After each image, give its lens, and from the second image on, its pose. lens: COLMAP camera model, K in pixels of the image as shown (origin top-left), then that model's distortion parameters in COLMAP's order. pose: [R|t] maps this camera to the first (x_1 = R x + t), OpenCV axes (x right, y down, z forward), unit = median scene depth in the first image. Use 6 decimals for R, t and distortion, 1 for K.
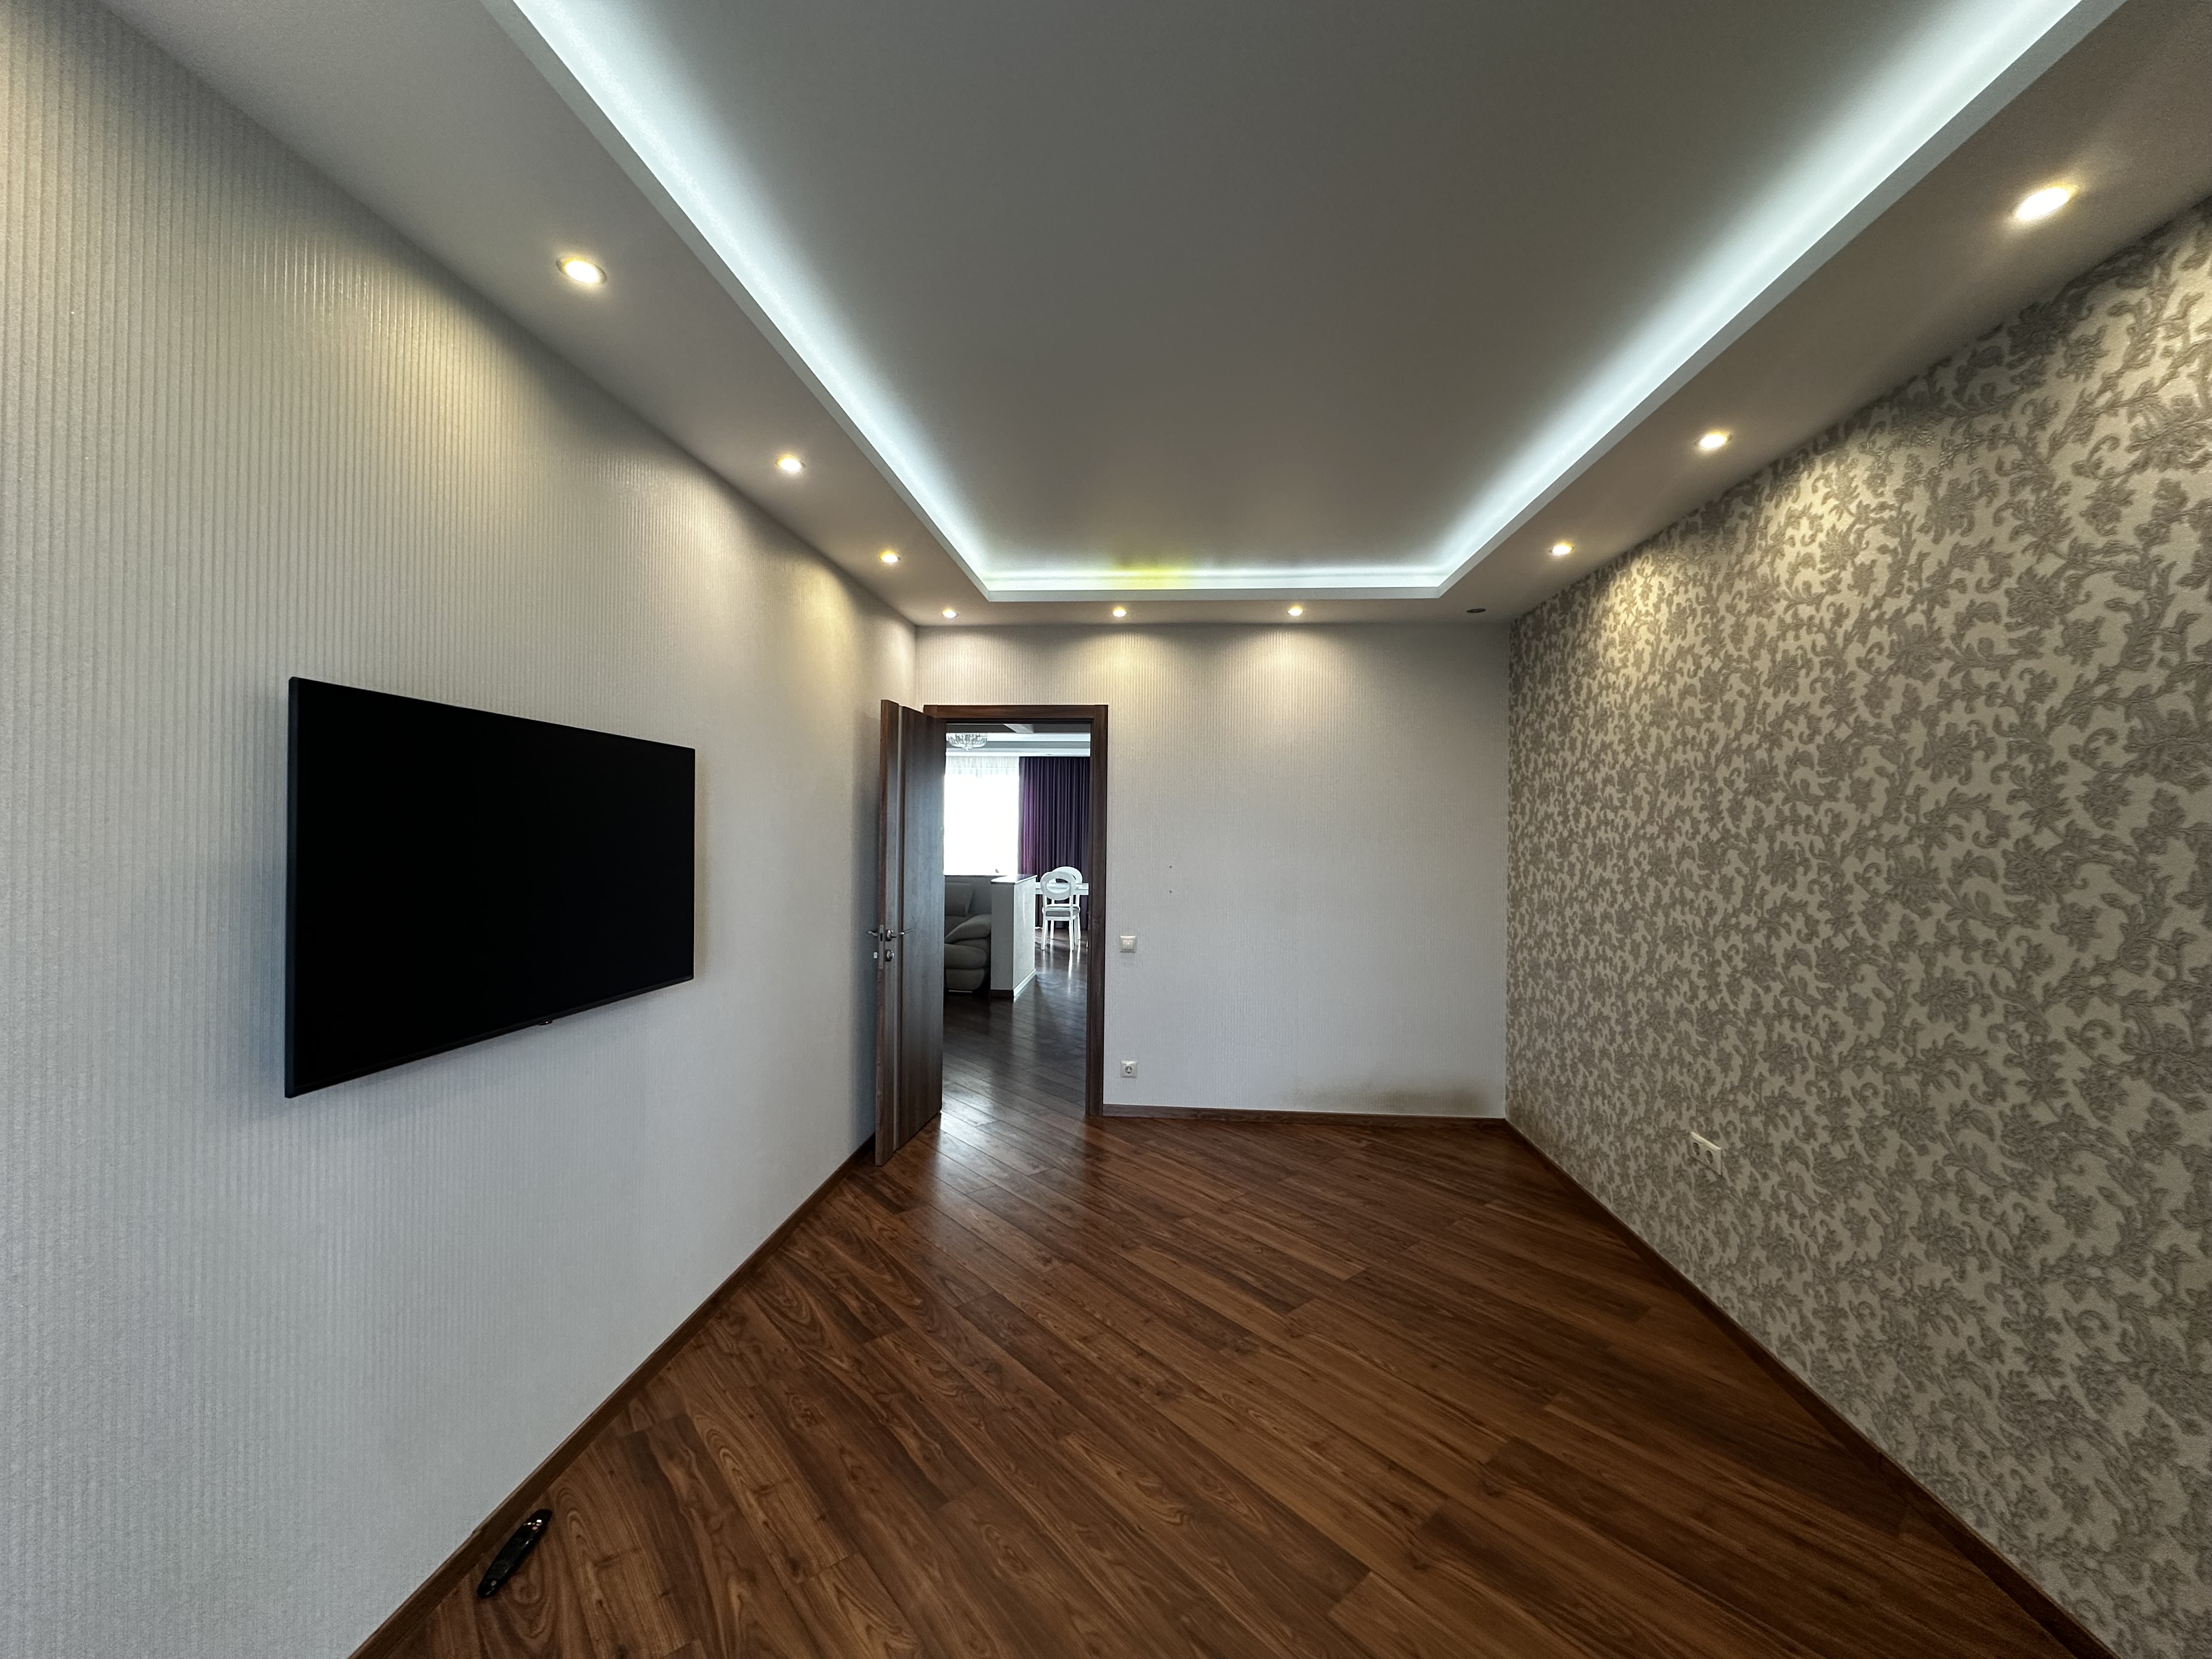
lens RADIAL K [[887.6, 0, 1109.1], [0, 887.6, 818.9], [0, 0, 1]] dist [-0.000251, 0.000221]
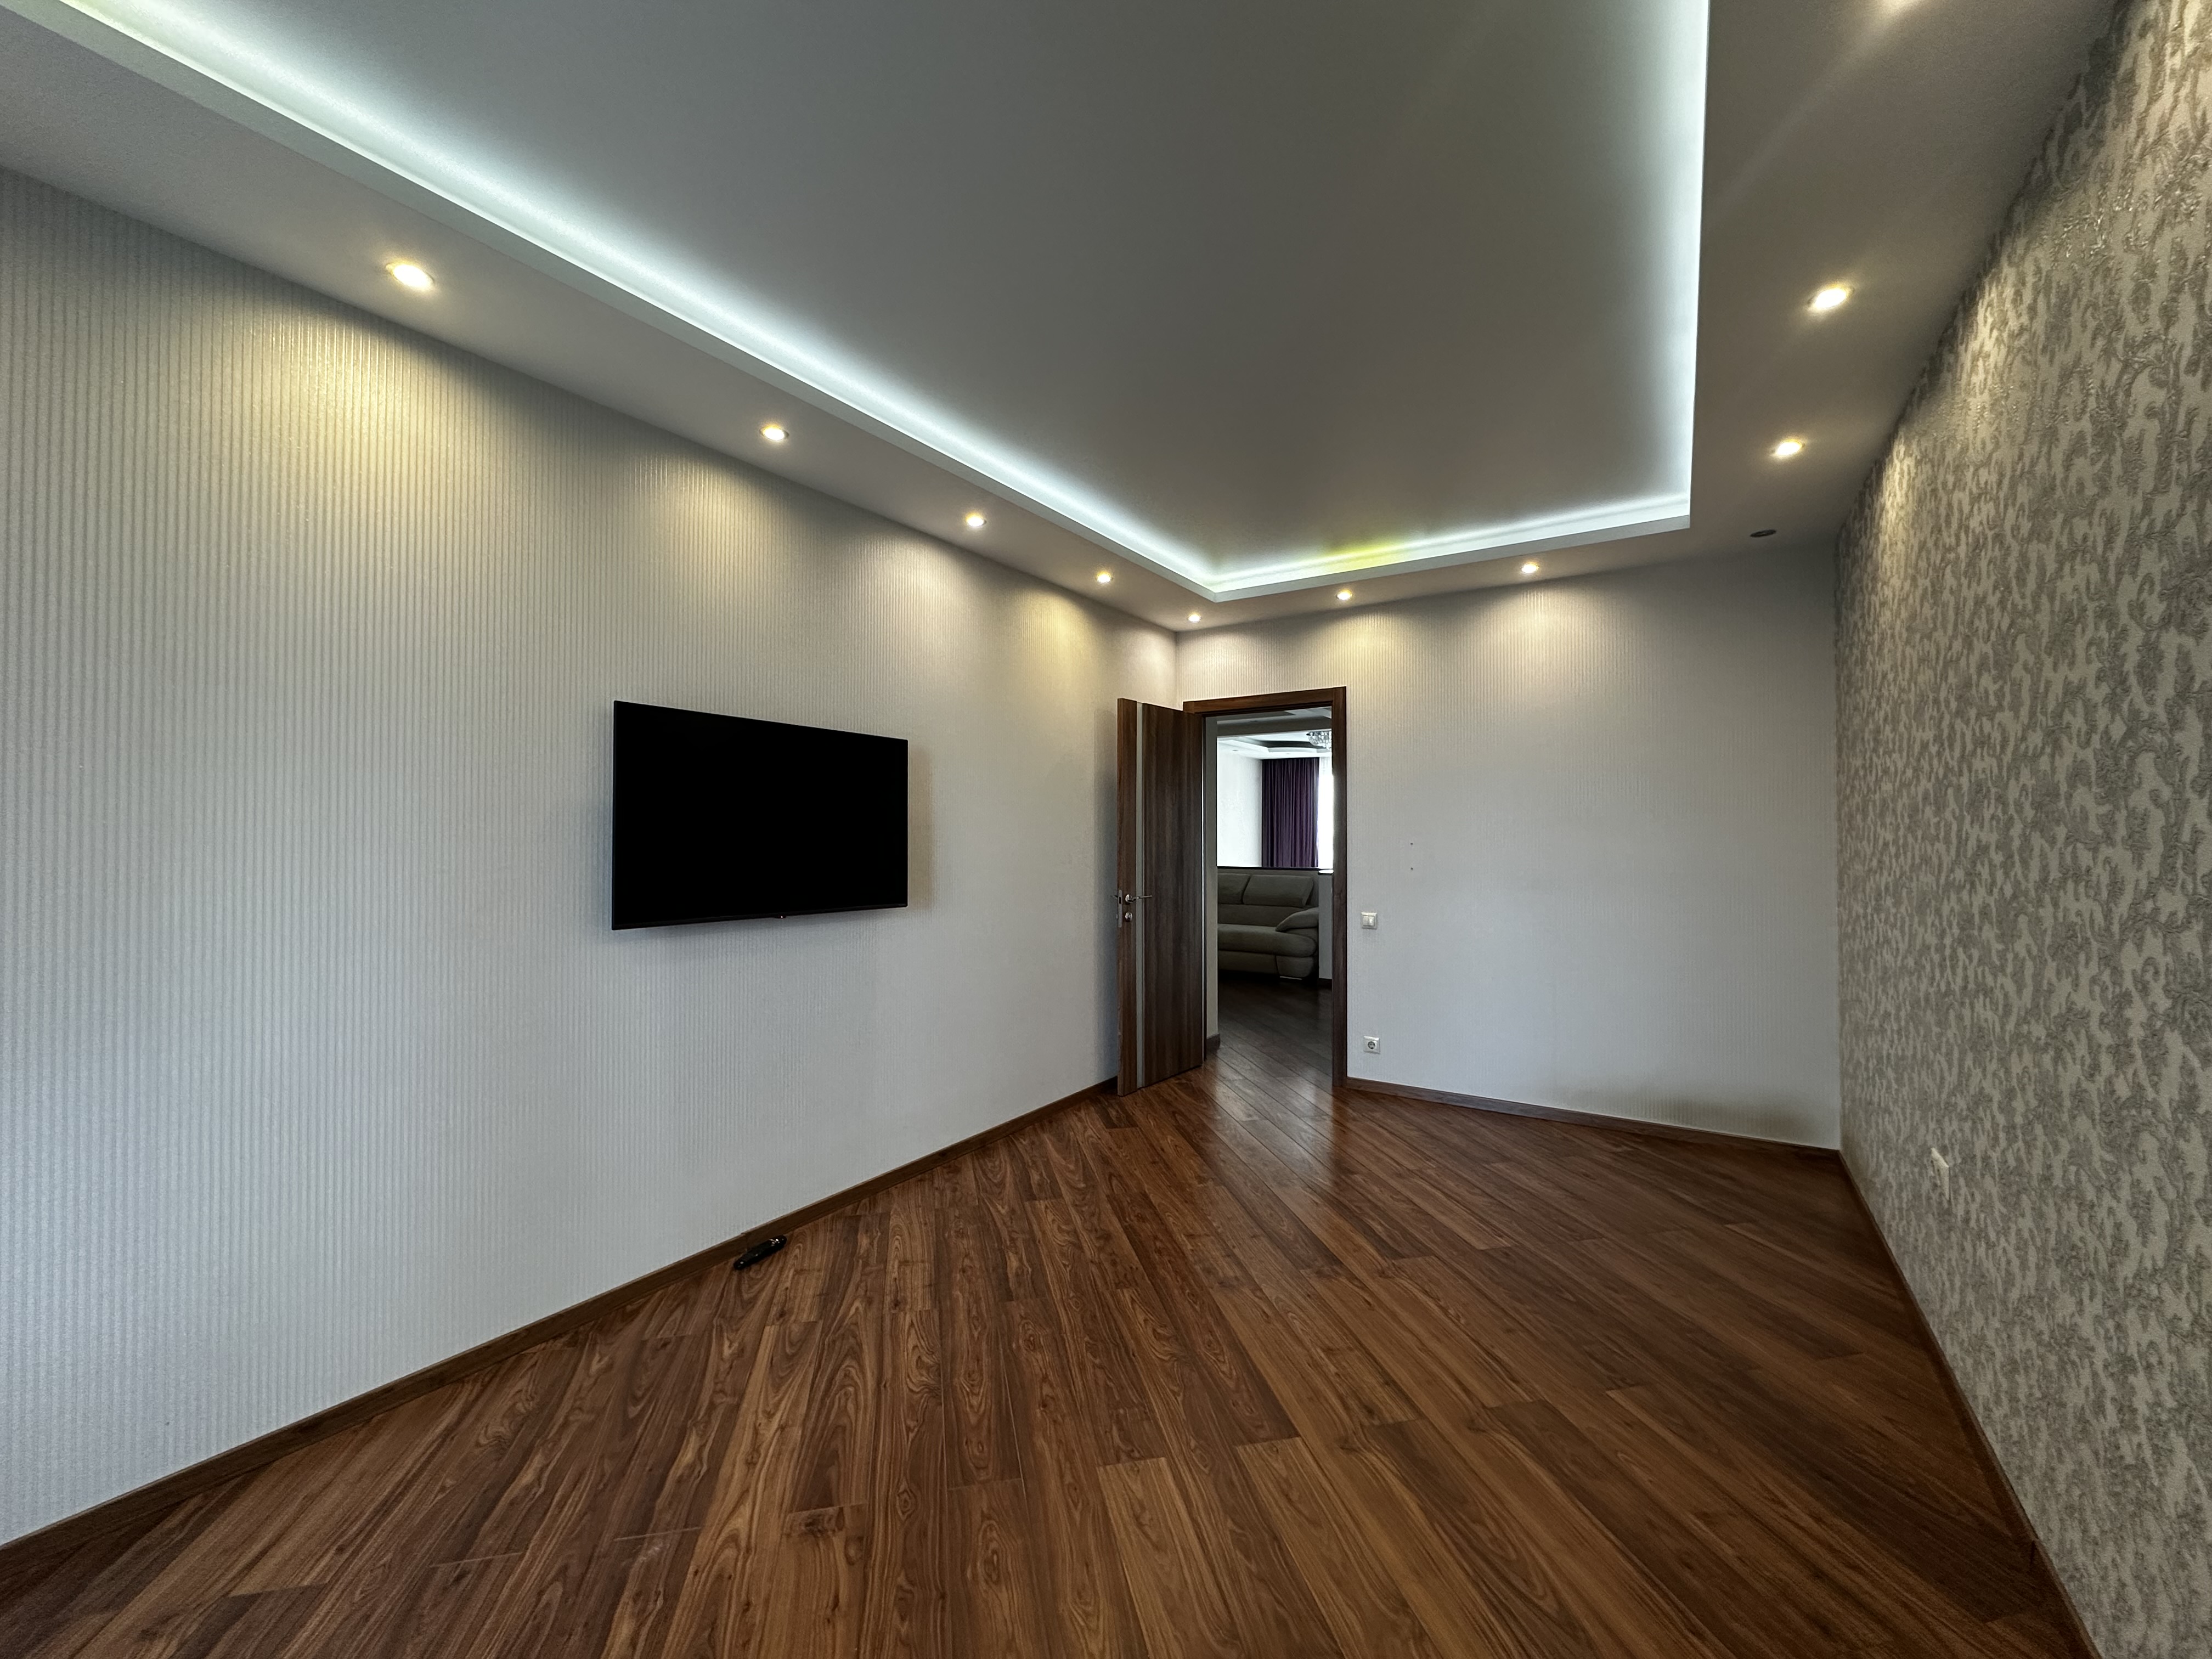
lens RADIAL K [[887.6, 0, 1099.1], [0, 887.6, 817.8], [0, 0, 1]] dist [-0.000251, 0.000221]
pose [[0.876466, -0.021182, -0.480998, 0.364047], [0.014541, 0.999741, -0.017529, 0.056285], [0.481244, 0.008370, 0.876547, -0.053001]]
